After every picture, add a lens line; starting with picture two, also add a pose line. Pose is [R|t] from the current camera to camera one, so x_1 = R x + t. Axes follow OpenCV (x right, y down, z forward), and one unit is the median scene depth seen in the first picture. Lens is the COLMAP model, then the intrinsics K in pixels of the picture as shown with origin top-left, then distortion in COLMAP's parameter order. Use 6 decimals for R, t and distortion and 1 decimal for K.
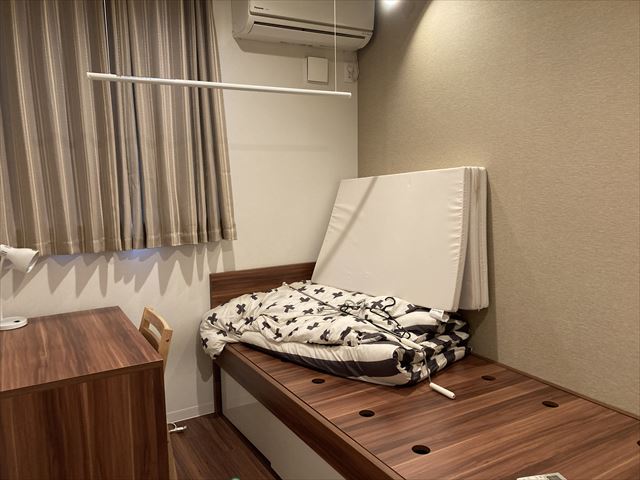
lens RADIAL K [[525.0, 0, 316.5], [0, 525.0, 236.7], [0, 0, 1]] dist [0.076024, -0.131162]
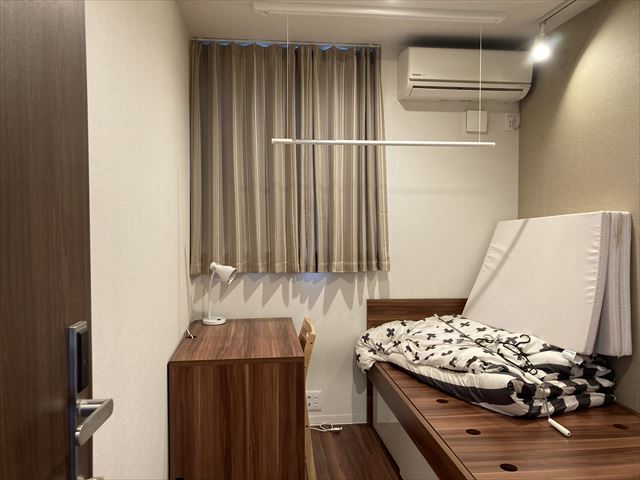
lens RADIAL K [[525.0, 0, 316.5], [0, 525.0, 236.7], [0, 0, 1]] dist [0.076024, -0.131162]
pose [[0.917333, 0.035958, -0.396493, 0.165859], [-0.067659, 0.995506, -0.066254, 0.019262], [0.392329, 0.087604, 0.915644, -0.130114]]
